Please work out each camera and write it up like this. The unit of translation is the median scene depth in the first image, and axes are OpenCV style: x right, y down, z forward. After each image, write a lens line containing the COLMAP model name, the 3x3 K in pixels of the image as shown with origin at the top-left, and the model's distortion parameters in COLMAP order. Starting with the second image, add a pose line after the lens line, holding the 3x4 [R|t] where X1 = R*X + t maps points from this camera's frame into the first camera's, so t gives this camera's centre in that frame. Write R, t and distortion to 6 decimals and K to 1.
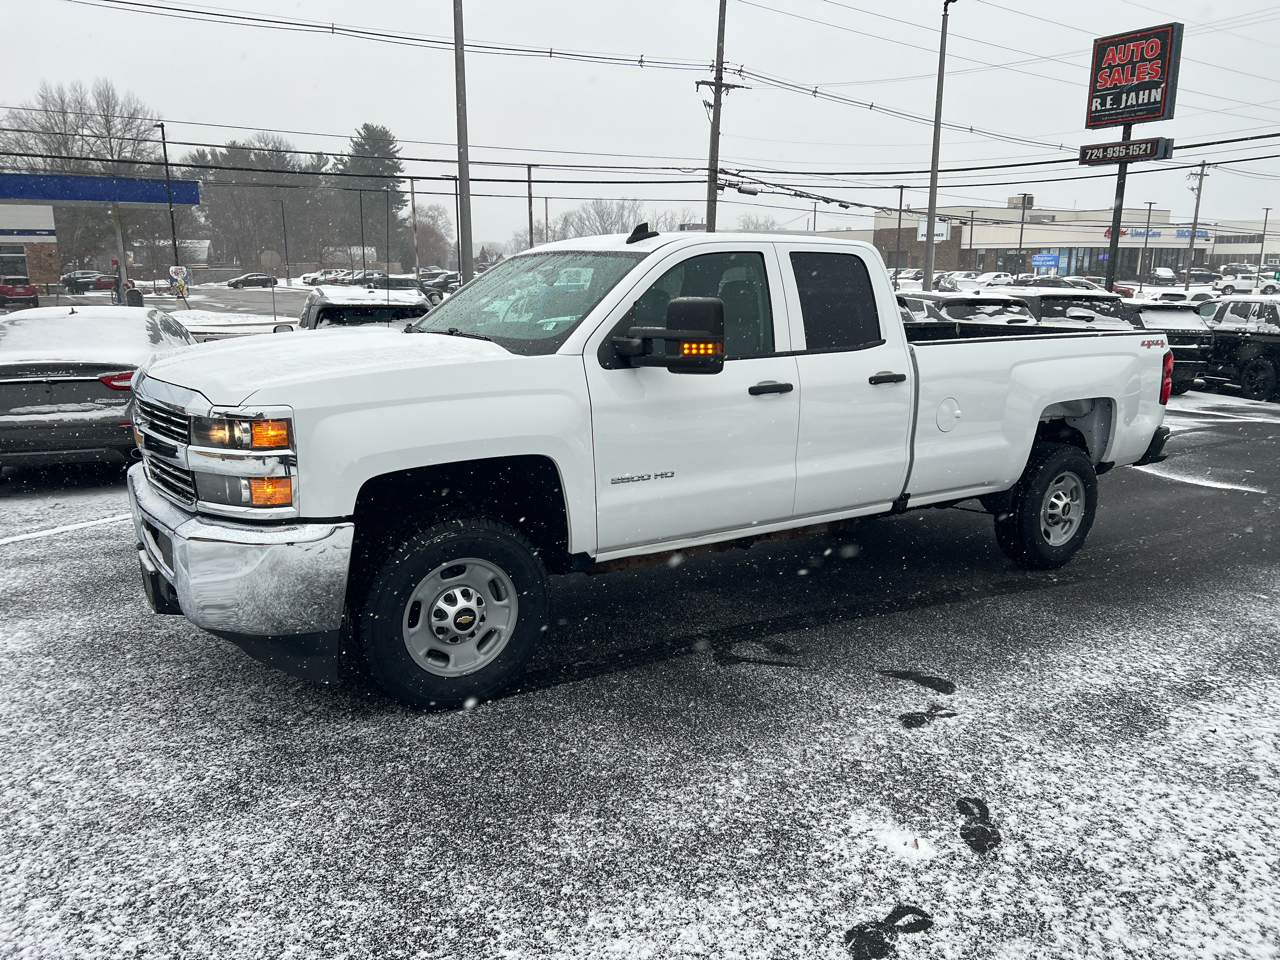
lens RADIAL K [[982.0, 0, 640.0], [0, 982.0, 480.0], [0, 0, 1]] dist [0.049450, -0.049170]
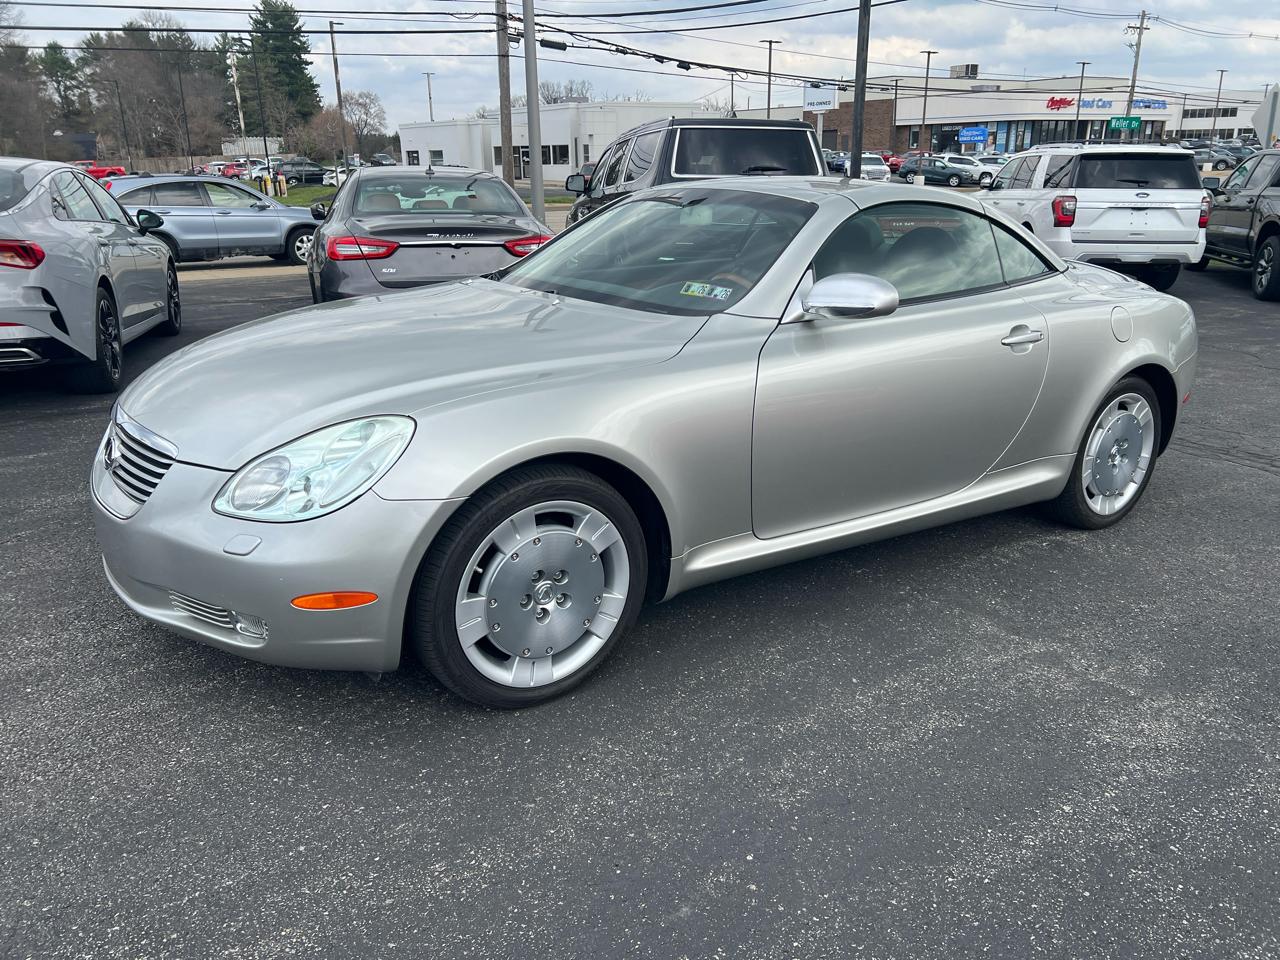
lens RADIAL K [[964.3, 0, 638.1], [0, 964.3, 484.3], [0, 0, 1]] dist [0.054389, -0.064257]
pose [[0.999834, -0.018188, 0.000937, 0.178969], [0.017975, 0.993810, 0.109630, -0.019263], [-0.002925, -0.109595, 0.993972, 0.168625]]
